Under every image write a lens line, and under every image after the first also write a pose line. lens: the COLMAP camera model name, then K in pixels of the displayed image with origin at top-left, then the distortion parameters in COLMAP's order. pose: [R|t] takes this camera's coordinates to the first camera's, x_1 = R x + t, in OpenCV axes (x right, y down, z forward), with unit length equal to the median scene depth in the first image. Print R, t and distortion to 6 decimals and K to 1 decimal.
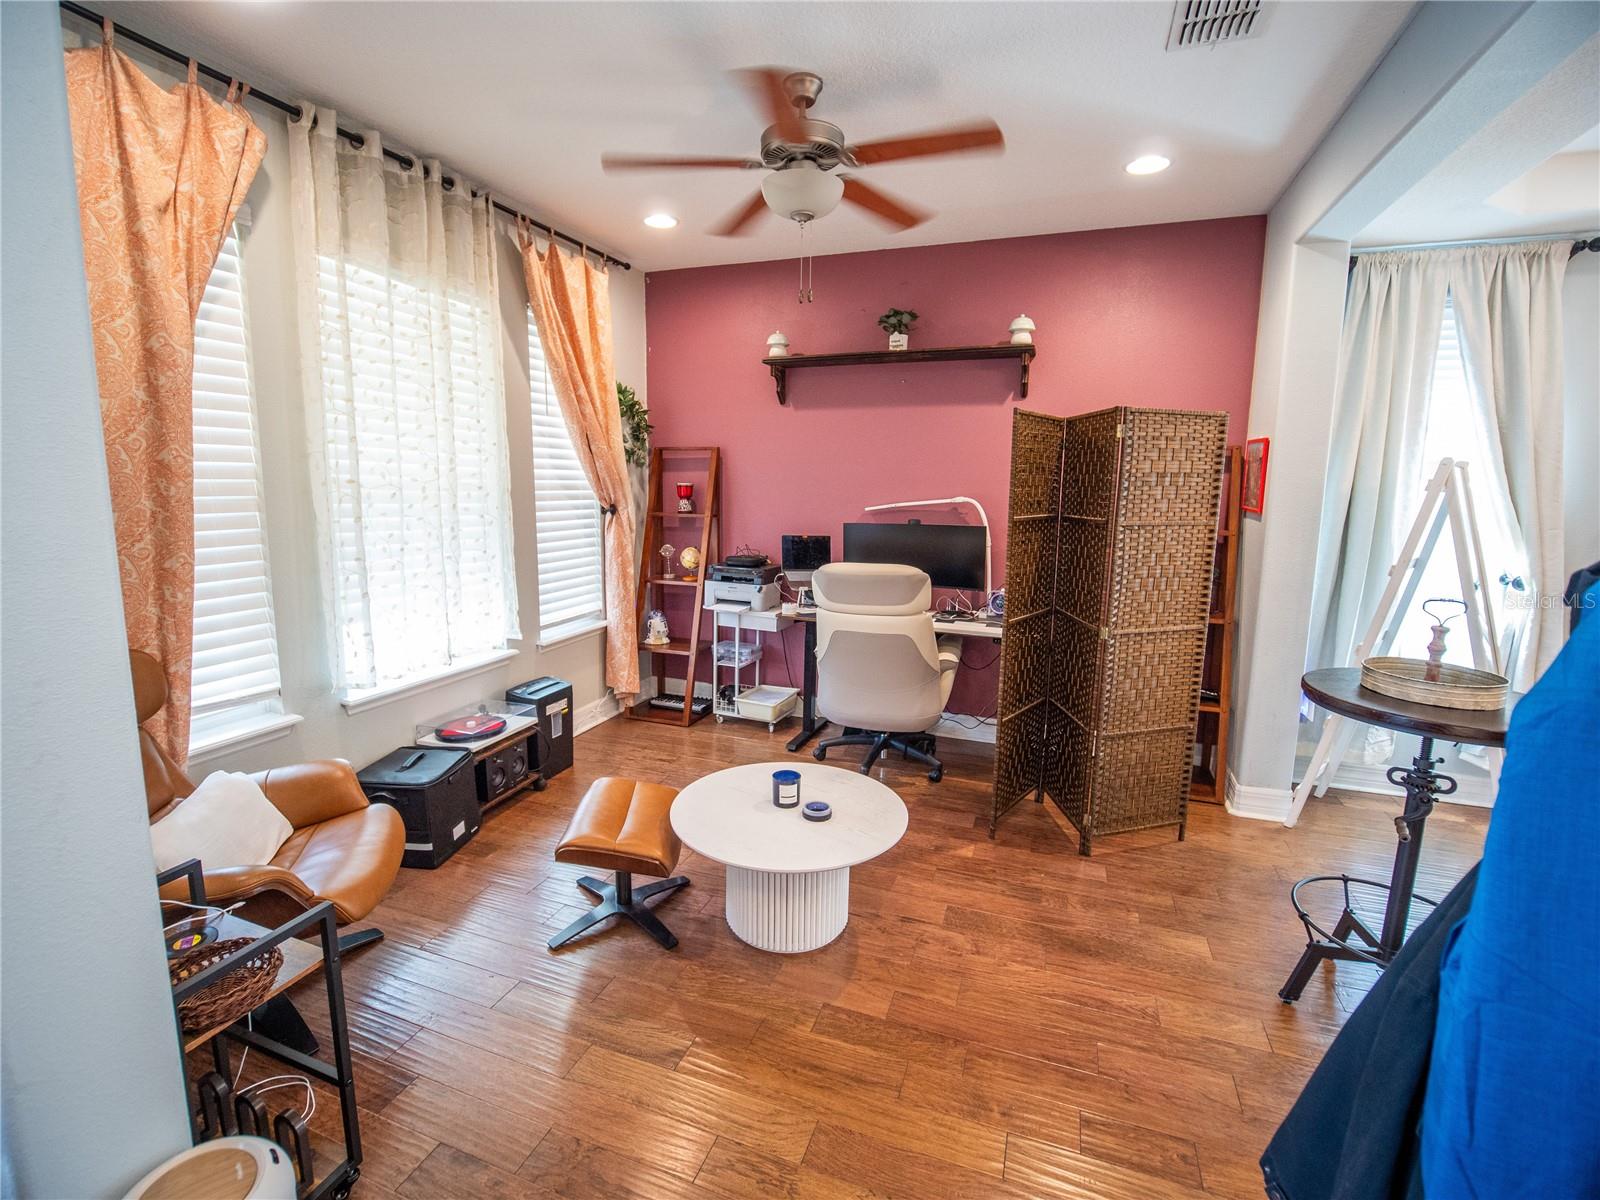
lens RADIAL K [[729.2, 0, 794.6], [0, 729.2, 585.8], [0, 0, 1]] dist [-0.016029, -0.000874]
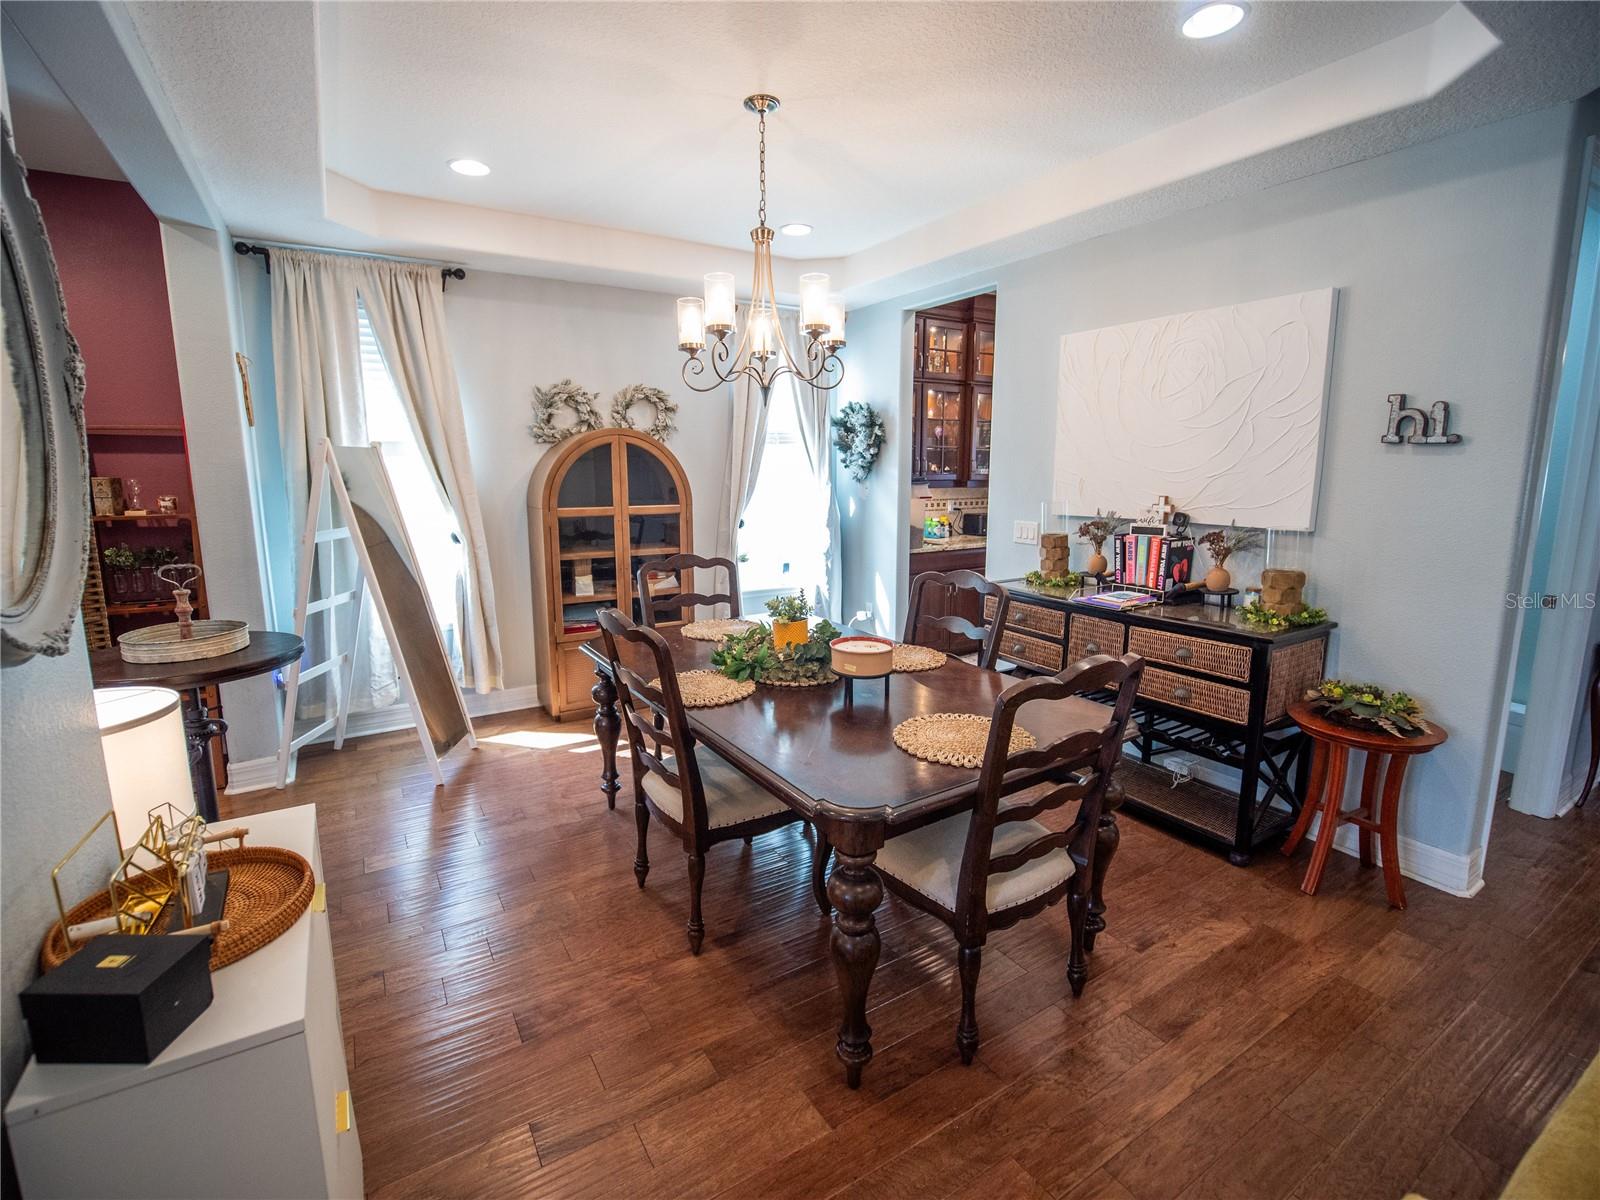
lens RADIAL K [[729.2, 0, 799.3], [0, 729.2, 587.3], [0, 0, 1]] dist [-0.016029, -0.000874]
pose [[0.604843, -0.146015, 0.782844, 0.364625], [0.126703, 0.988169, 0.086418, 0.047765], [-0.786201, 0.046919, 0.616188, -0.264679]]
